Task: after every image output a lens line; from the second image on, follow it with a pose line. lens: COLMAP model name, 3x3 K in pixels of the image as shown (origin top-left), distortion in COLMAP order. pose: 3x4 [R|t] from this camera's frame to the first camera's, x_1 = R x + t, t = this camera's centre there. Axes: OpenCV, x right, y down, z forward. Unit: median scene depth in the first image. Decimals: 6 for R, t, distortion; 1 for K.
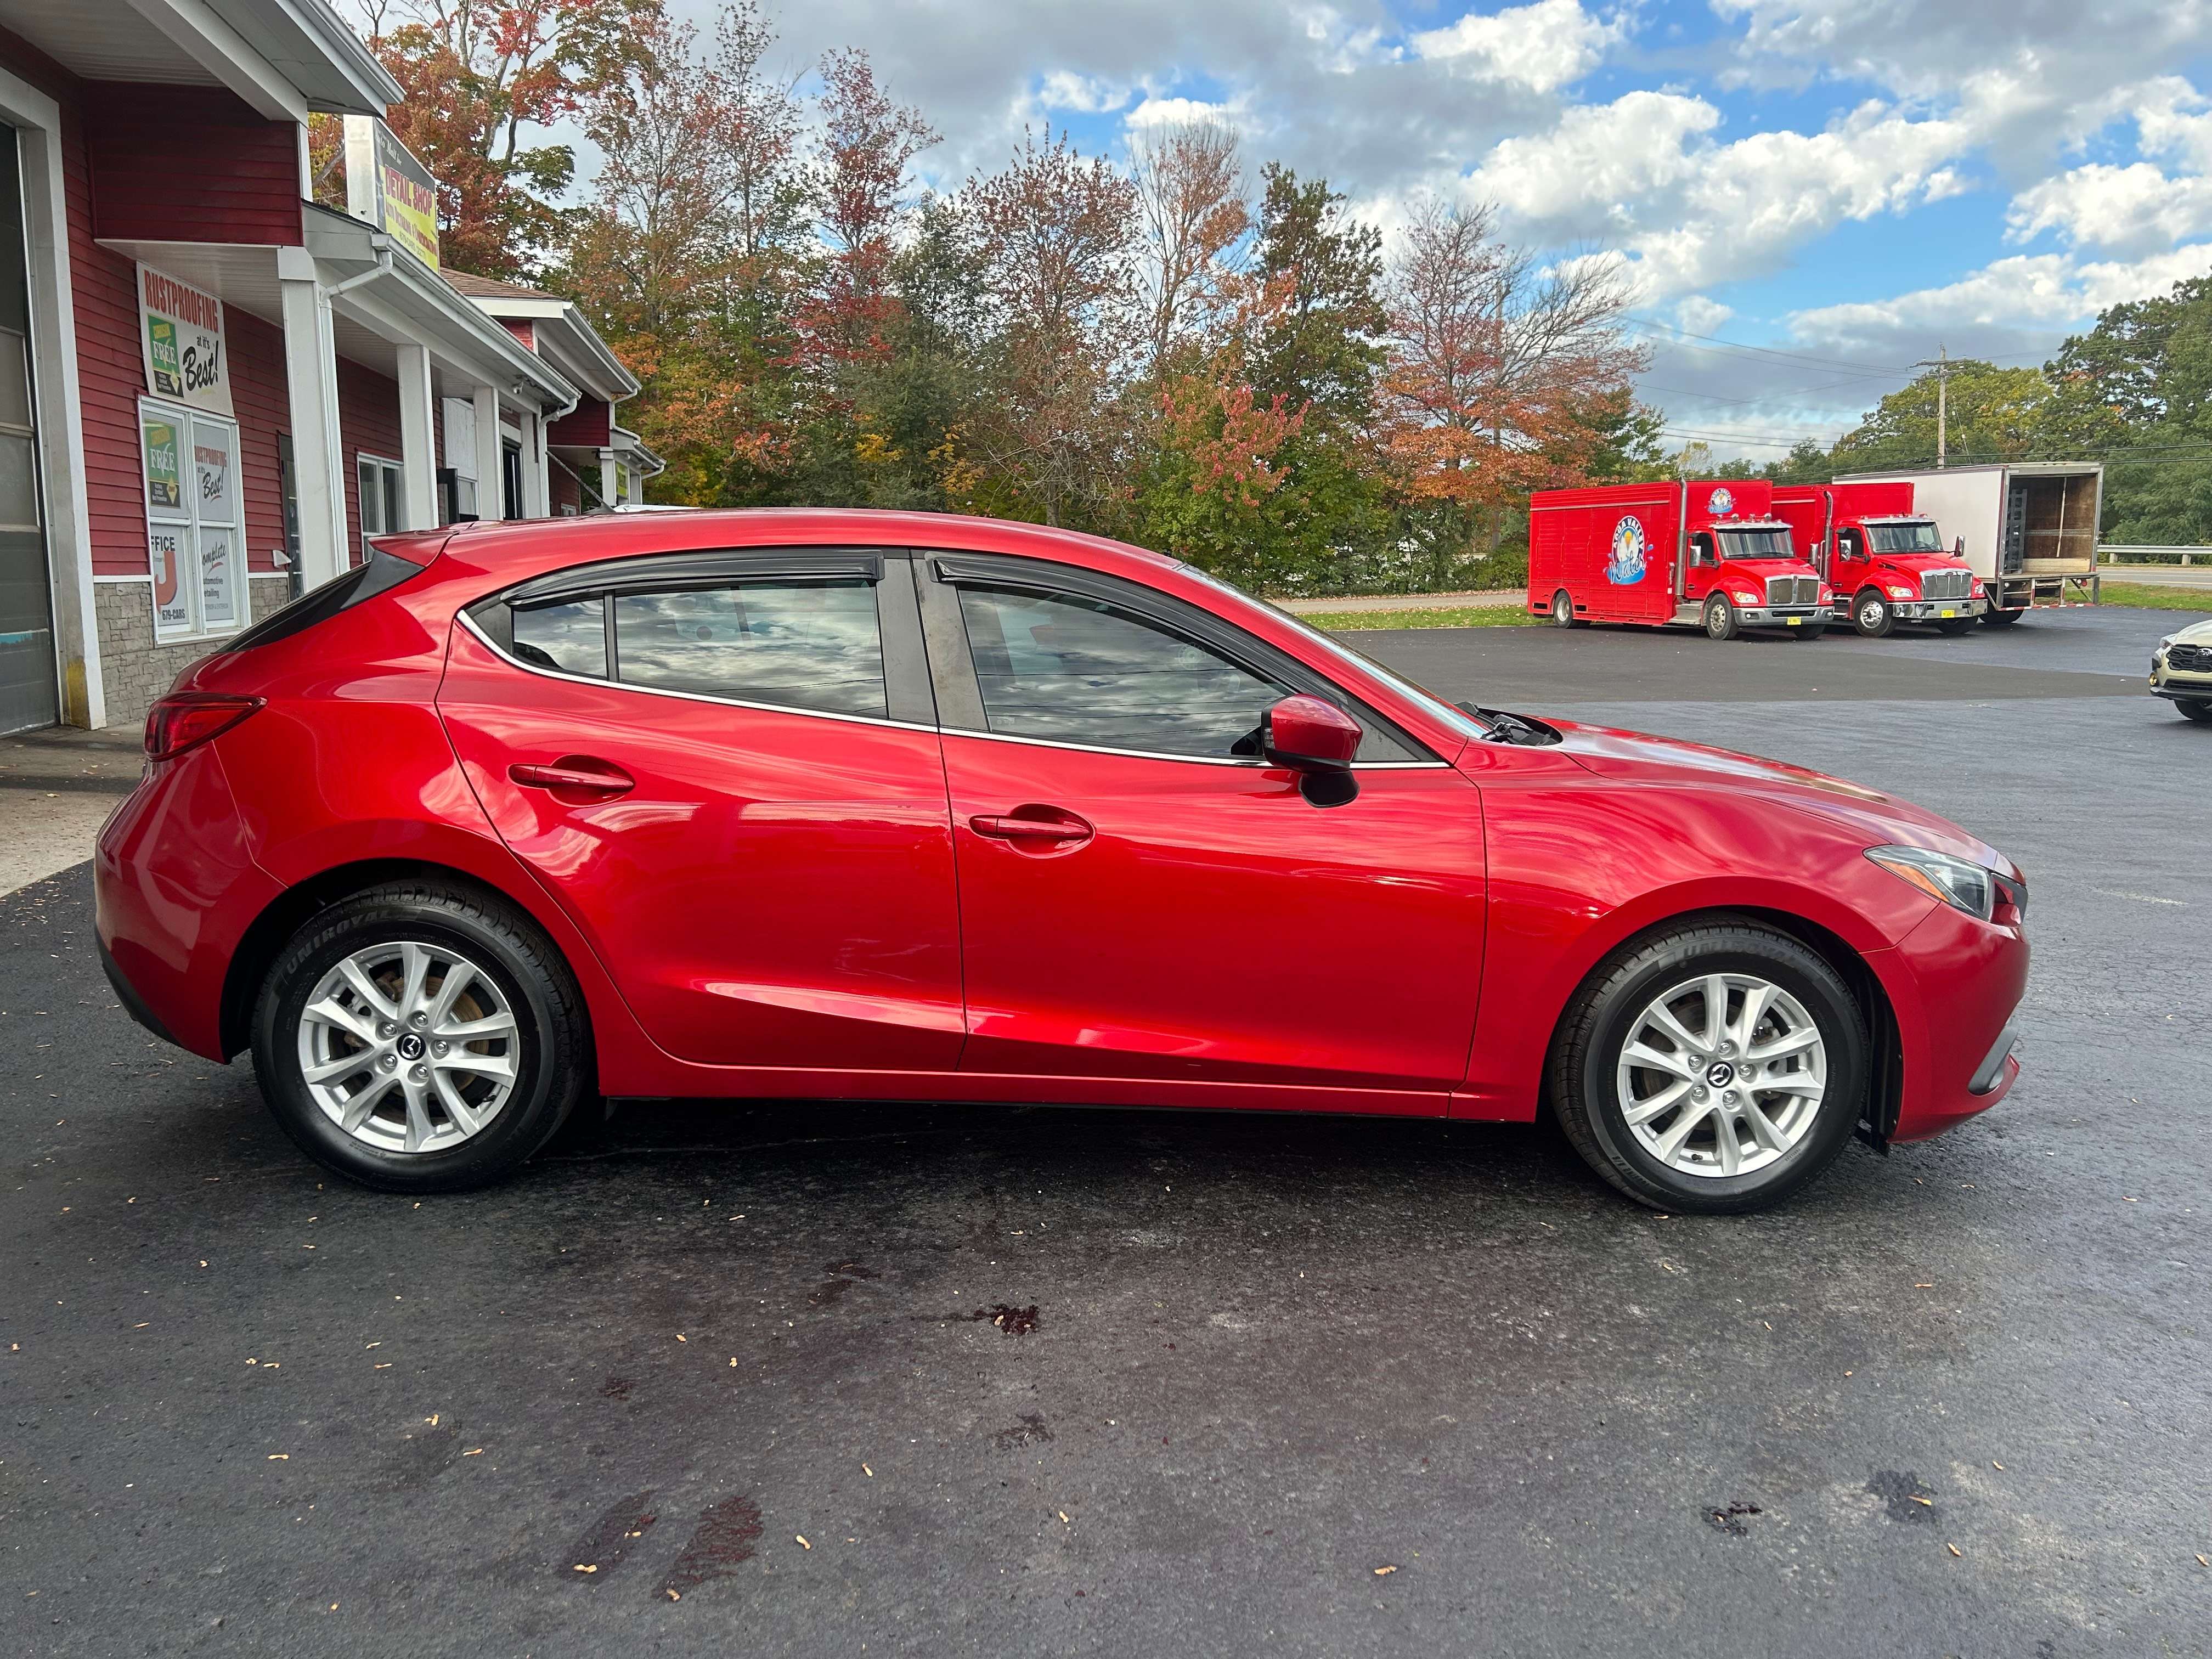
lens RADIAL K [[1661.6, 0, 1113.3], [0, 1661.6, 838.3], [0, 0, 1]] dist [0.060350, -0.068828]
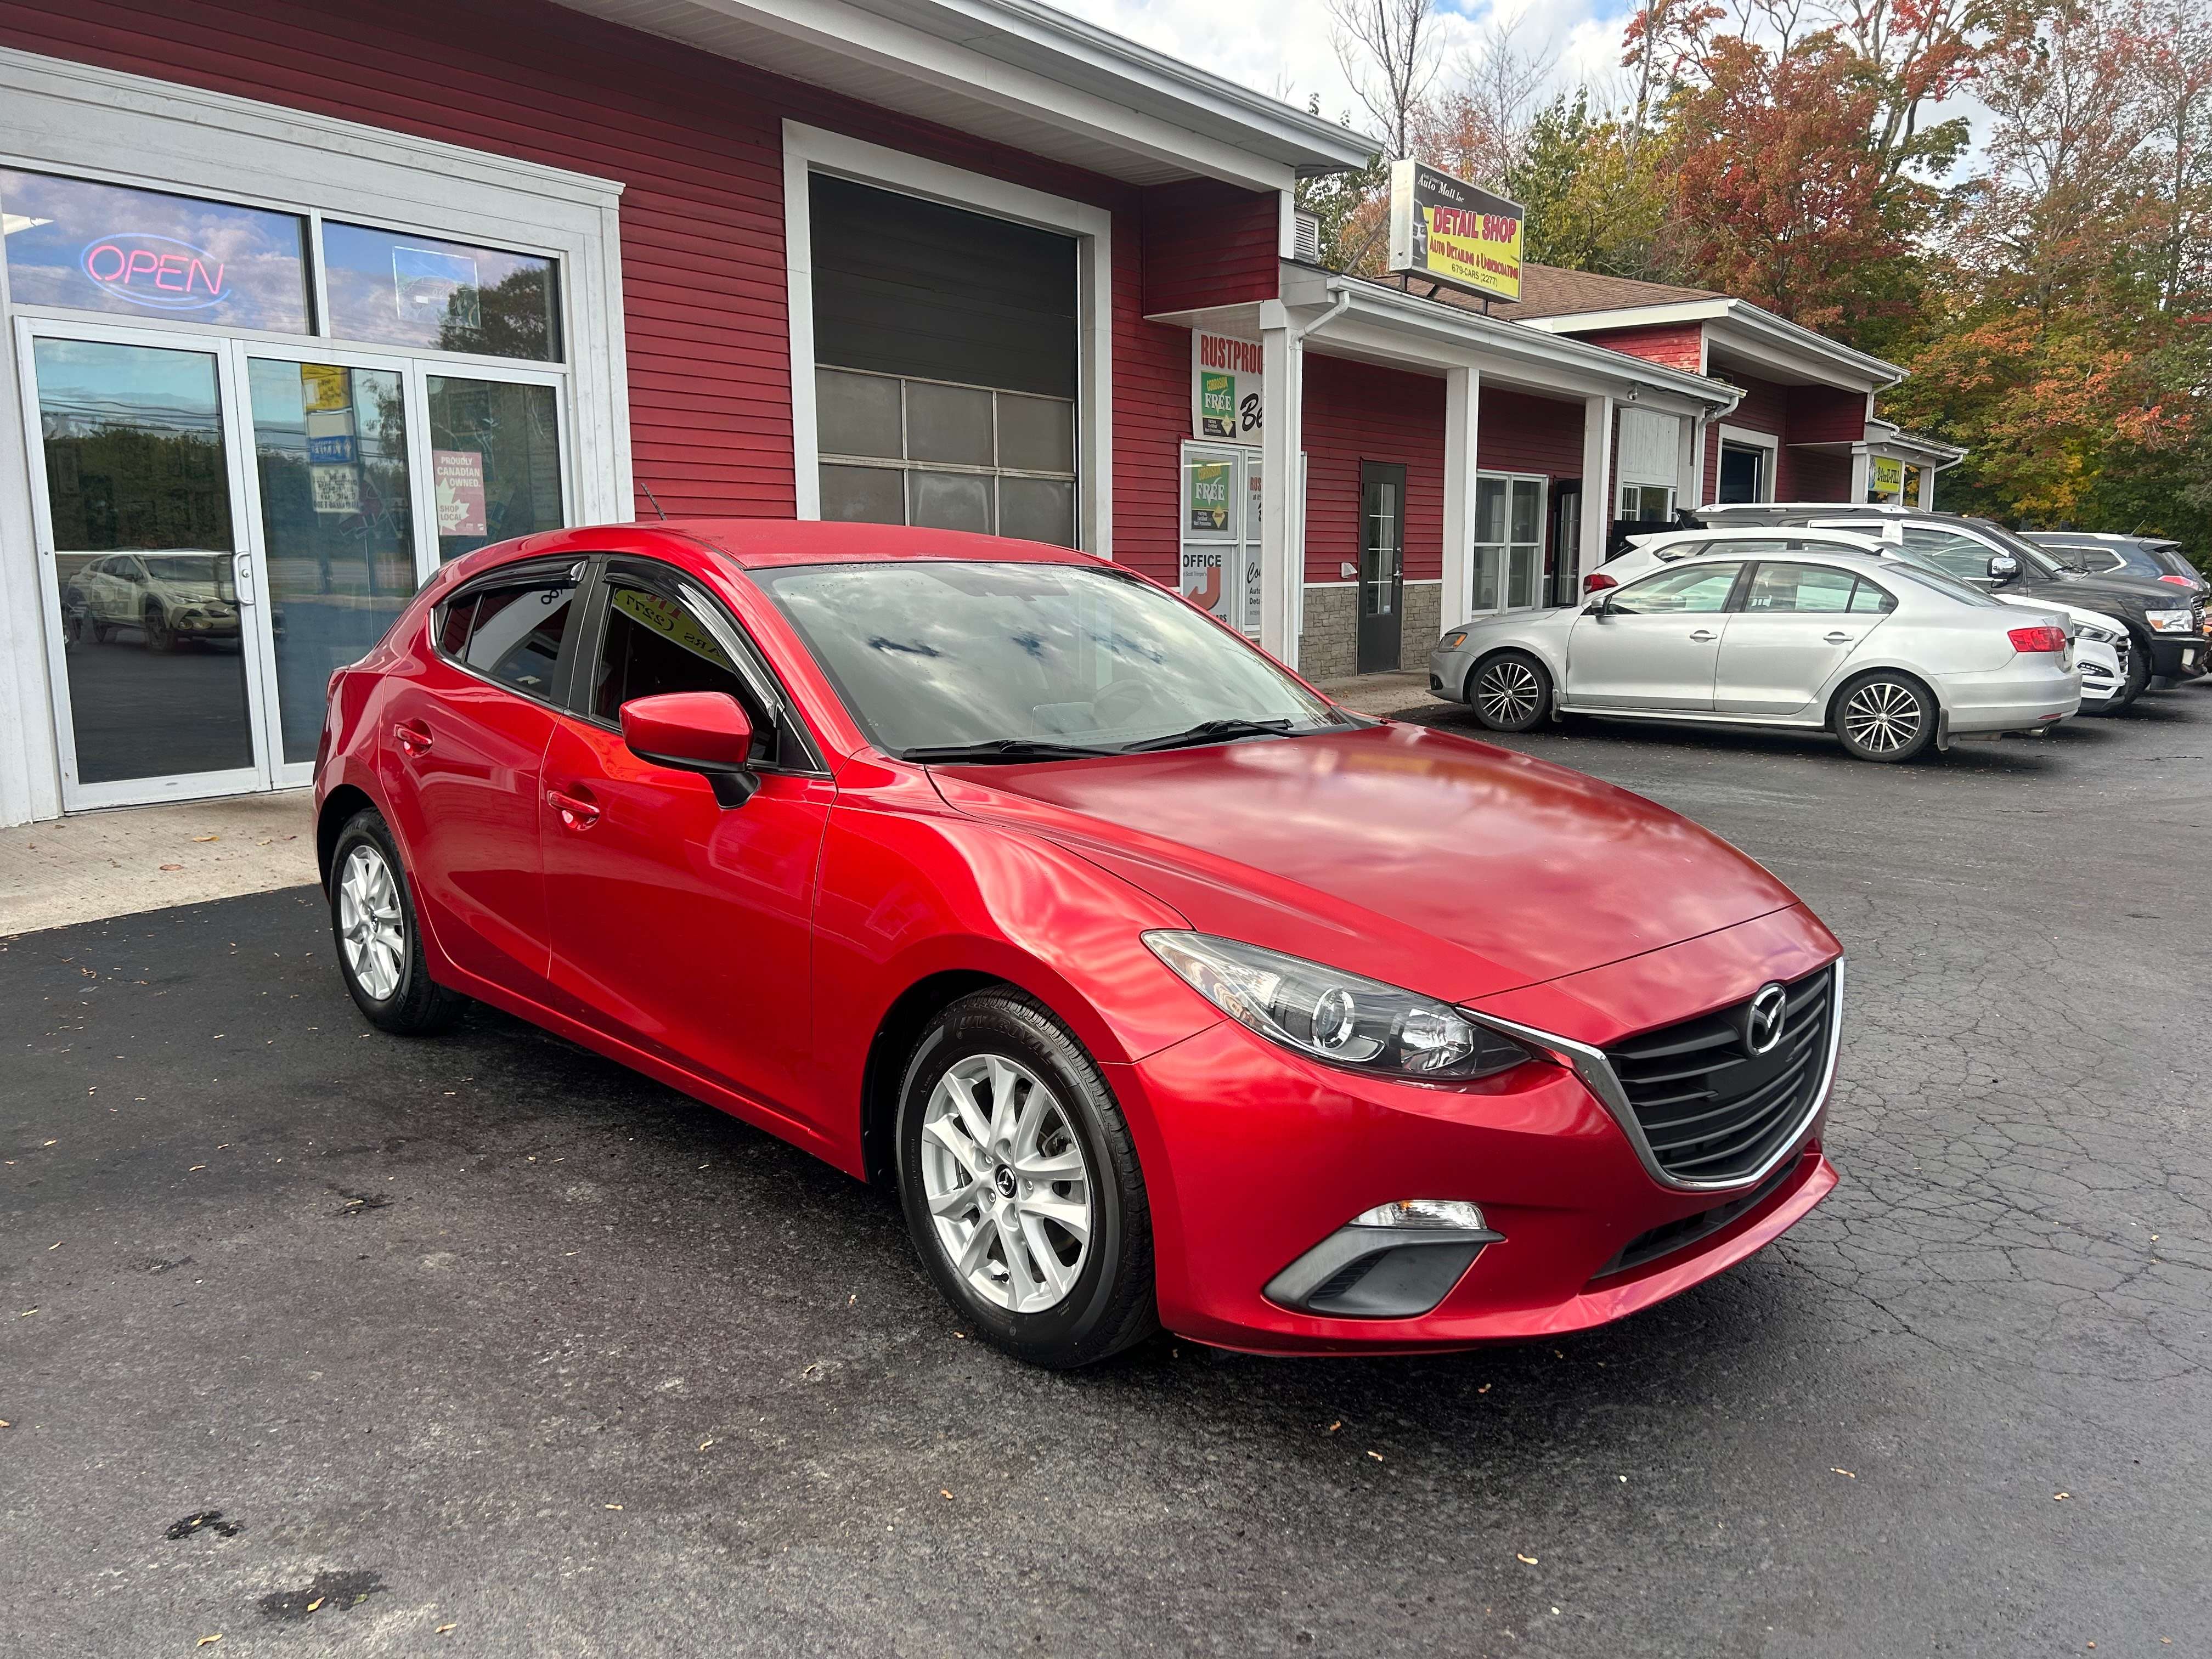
lens RADIAL K [[1661.6, 0, 1113.3], [0, 1661.6, 838.3], [0, 0, 1]] dist [0.060350, -0.068828]
pose [[0.675833, 0.099385, -0.730324, 0.318066], [-0.102062, 0.993941, 0.040811, -0.020322], [0.729954, 0.046957, 0.681881, 0.157925]]
